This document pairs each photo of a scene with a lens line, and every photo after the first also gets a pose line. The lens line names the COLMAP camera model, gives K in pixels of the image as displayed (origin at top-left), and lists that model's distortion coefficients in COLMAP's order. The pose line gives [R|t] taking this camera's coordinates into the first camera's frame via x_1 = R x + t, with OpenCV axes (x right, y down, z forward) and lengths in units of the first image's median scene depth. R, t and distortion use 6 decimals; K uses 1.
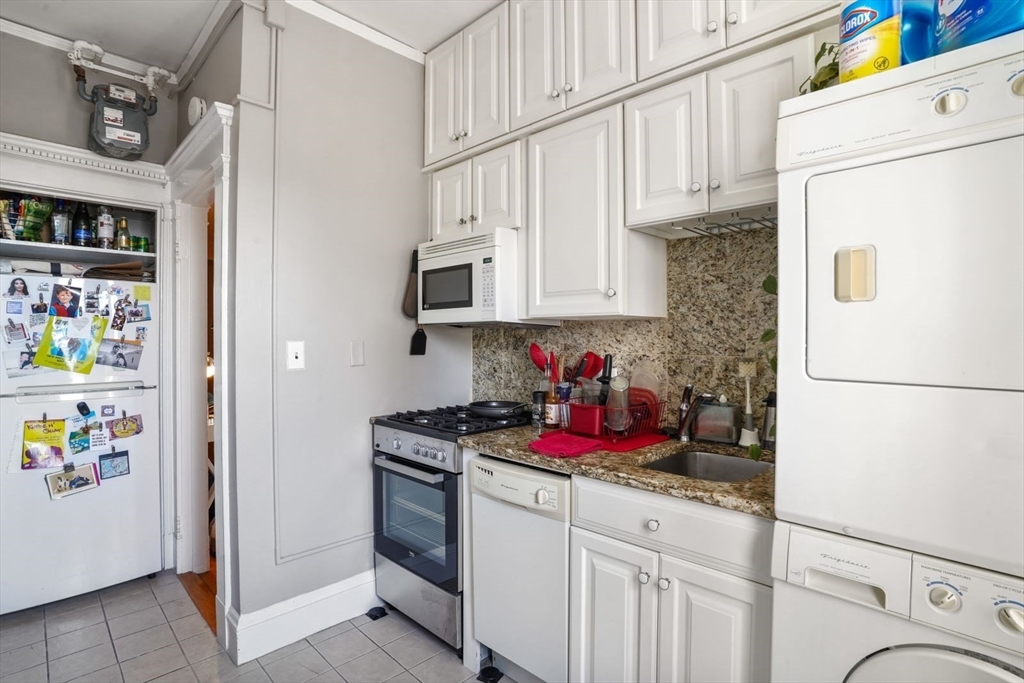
lens RADIAL K [[509.6, 0, 512.0], [0, 509.6, 341.5], [0, 0, 1]] dist [-0.076267, 0.036881]
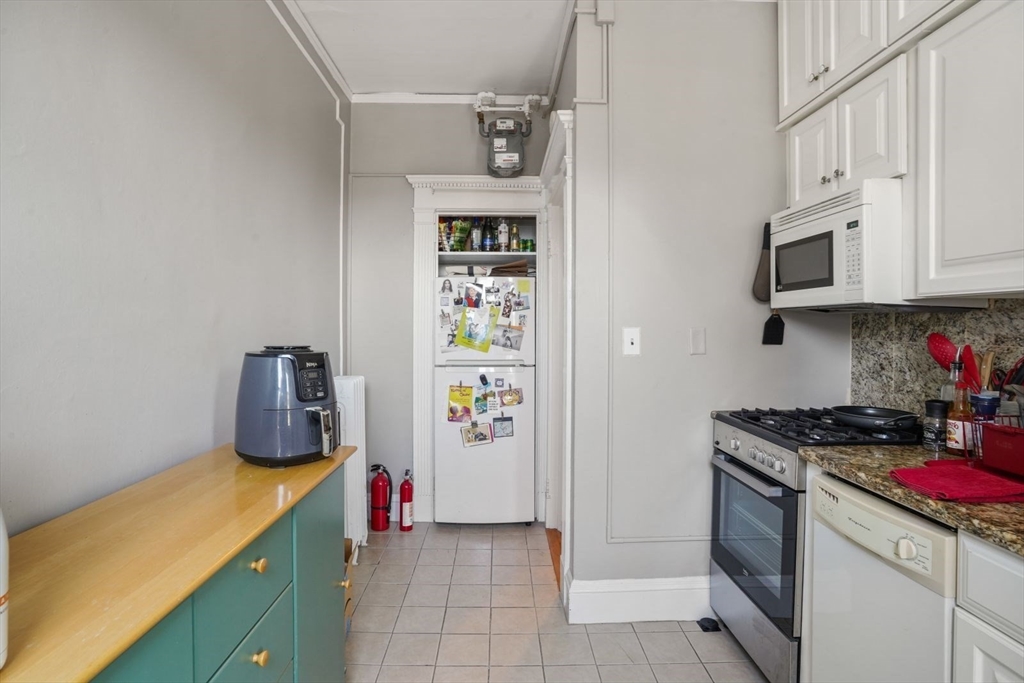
lens RADIAL K [[516.9, 0, 509.3], [0, 516.9, 332.0], [0, 0, 1]] dist [-0.078253, 0.039531]
pose [[0.722694, 0.012123, -0.691062, 0.096237], [-0.008095, 0.999926, 0.009077, 0.001046], [0.691121, -0.000966, 0.722738, 0.080628]]
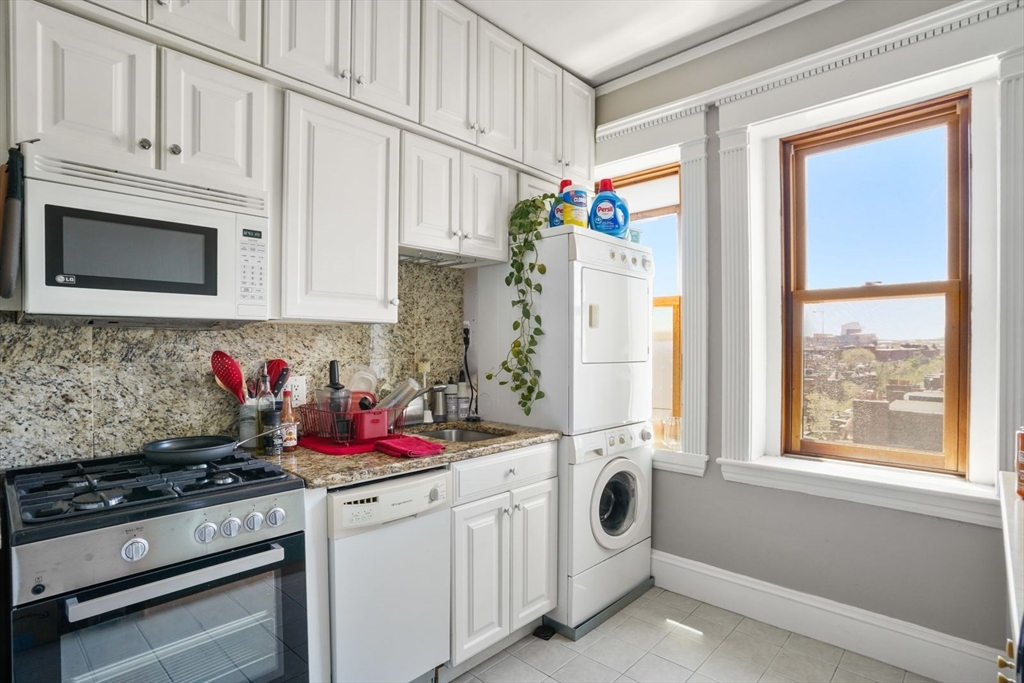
lens RADIAL K [[505.4, 0, 512.6], [0, 505.4, 356.6], [0, 0, 1]] dist [-0.076113, 0.034098]
pose [[-0.016218, -0.023060, 0.999603, -0.693442], [0.004902, 0.999720, 0.023142, -0.002228], [-0.999856, 0.005275, -0.016100, 0.603559]]
